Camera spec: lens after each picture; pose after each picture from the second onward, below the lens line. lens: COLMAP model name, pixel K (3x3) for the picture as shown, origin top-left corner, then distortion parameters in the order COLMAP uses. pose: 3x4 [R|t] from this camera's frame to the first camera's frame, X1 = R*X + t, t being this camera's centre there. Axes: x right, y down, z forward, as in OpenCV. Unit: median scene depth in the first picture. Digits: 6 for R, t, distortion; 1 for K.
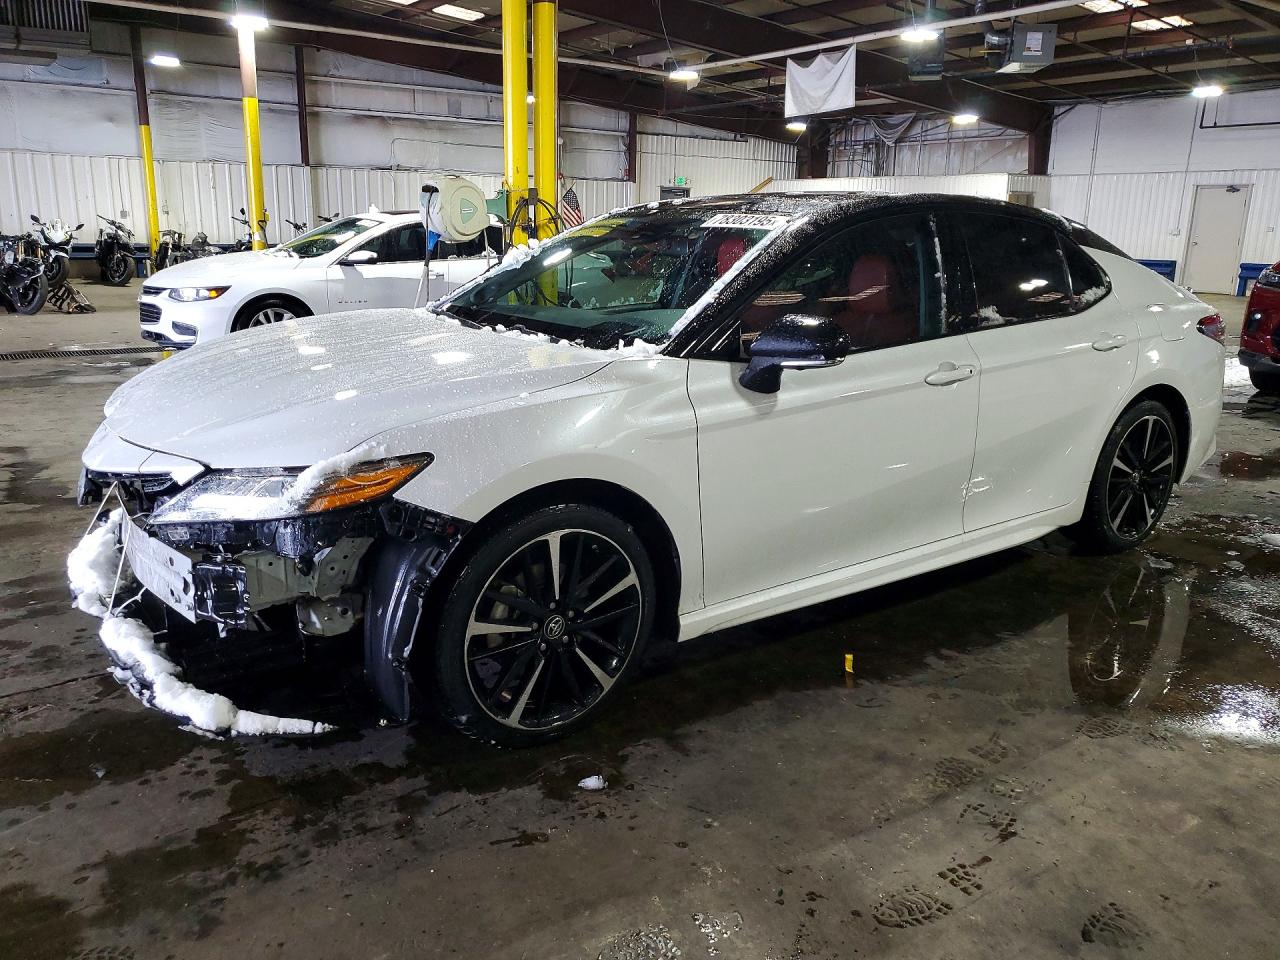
lens RADIAL K [[967.0, 0, 635.4], [0, 967.0, 475.5], [0, 0, 1]] dist [-0.002068, 0.002981]
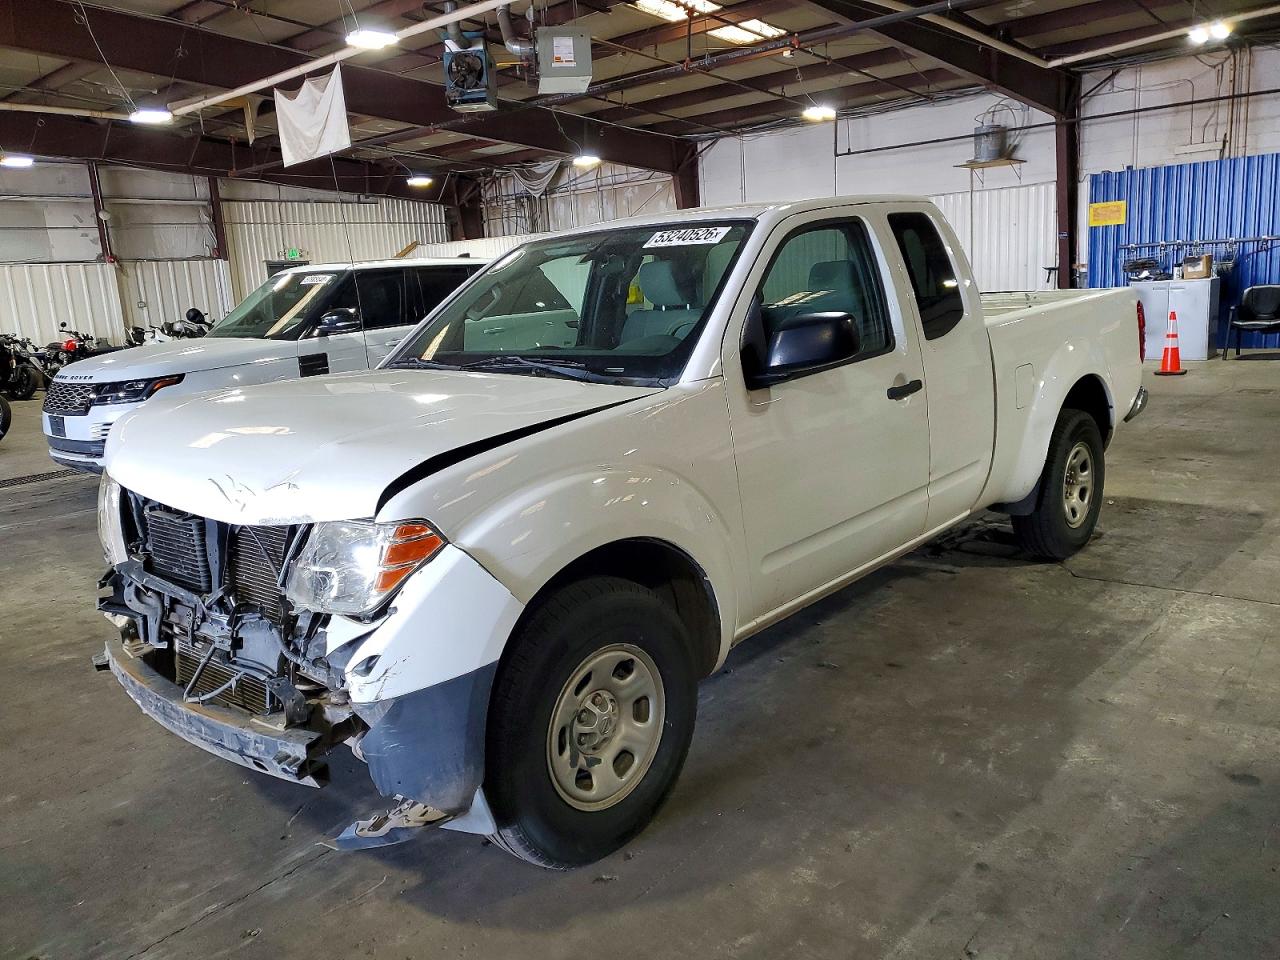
lens RADIAL K [[967.0, 0, 643.8], [0, 967.0, 479.9], [0, 0, 1]] dist [-0.002068, 0.002981]
pose [[0.974621, -0.114314, 0.192473, 0.187274], [0.124947, 0.991187, -0.044006, -0.045086], [-0.185746, 0.066938, 0.980315, 0.168566]]
